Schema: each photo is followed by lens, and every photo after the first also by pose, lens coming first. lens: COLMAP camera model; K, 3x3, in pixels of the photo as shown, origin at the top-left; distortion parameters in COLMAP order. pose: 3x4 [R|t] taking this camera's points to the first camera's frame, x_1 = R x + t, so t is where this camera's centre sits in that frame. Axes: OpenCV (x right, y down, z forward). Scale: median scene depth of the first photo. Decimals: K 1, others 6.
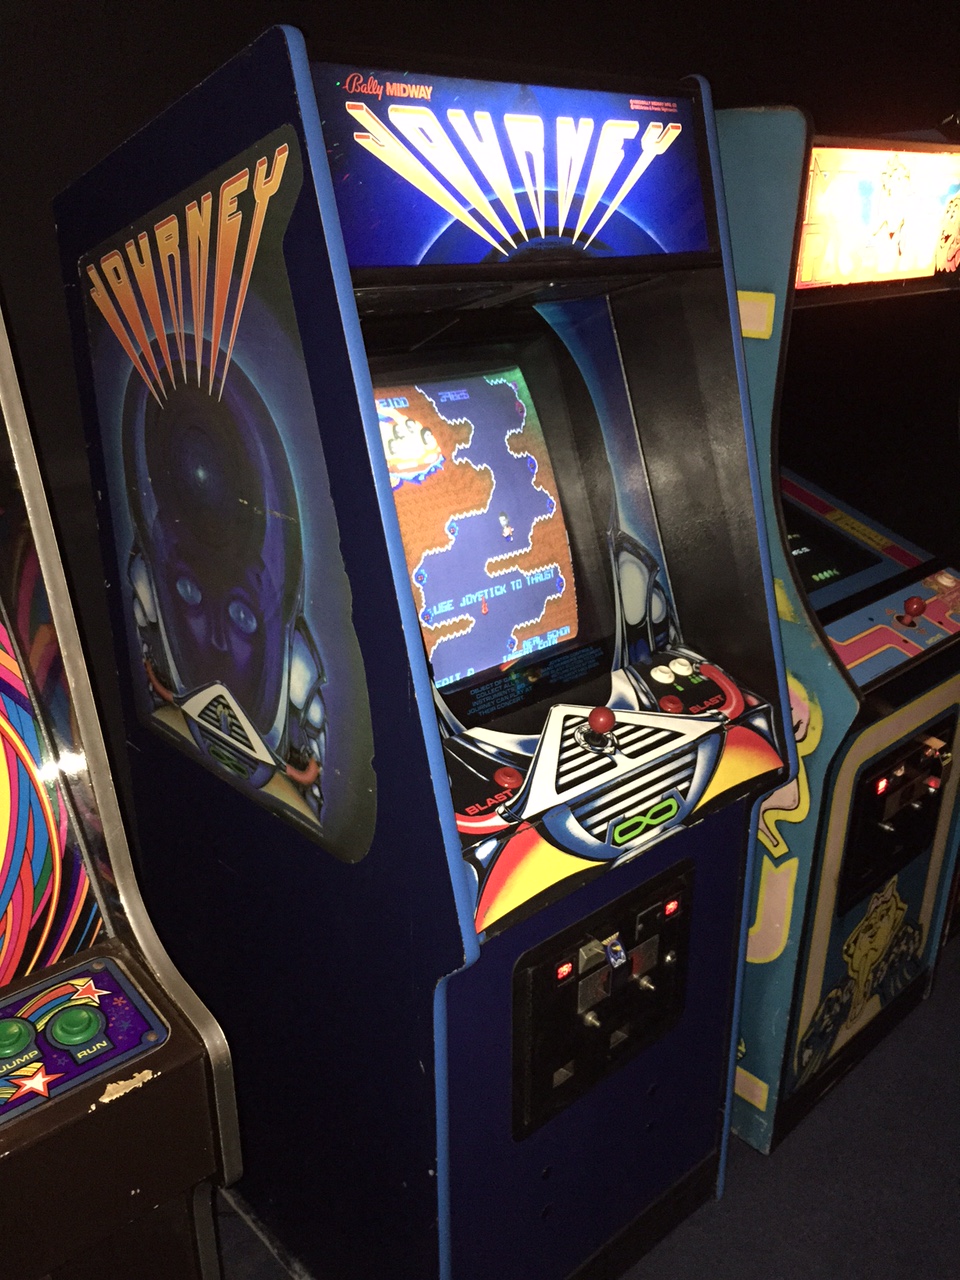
lens RADIAL K [[1096.2, 0, 519.5], [0, 1096.2, 639.2], [0, 0, 1]] dist [0.071767, -0.113439]
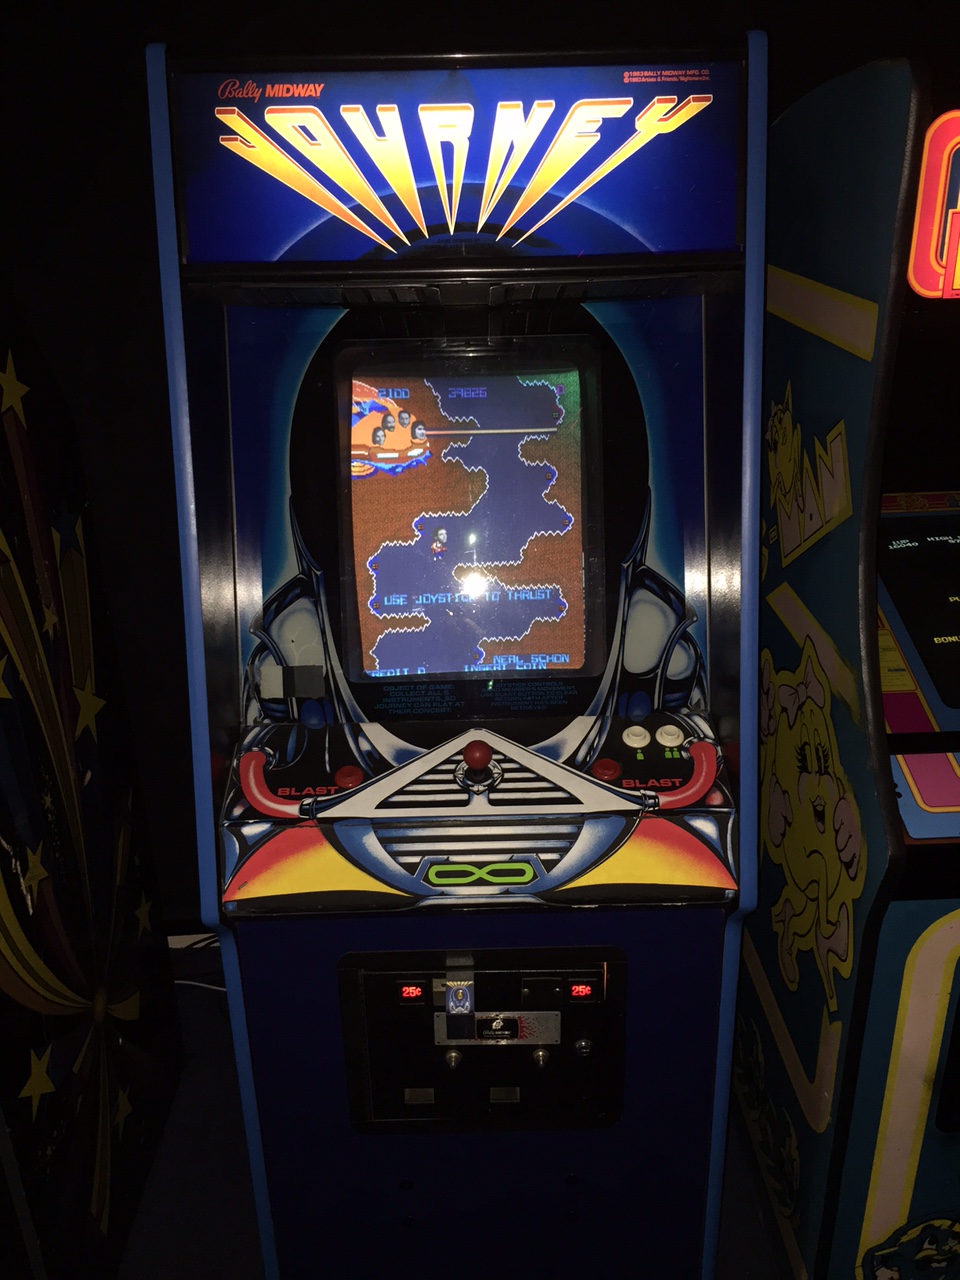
lens RADIAL K [[1096.2, 0, 519.5], [0, 1096.2, 639.2], [0, 0, 1]] dist [0.071767, -0.113439]
pose [[0.744629, 0.242029, -0.622053, 0.666659], [-0.224356, 0.968476, 0.108250, -0.131874], [0.628643, 0.058955, 0.775456, 0.299454]]
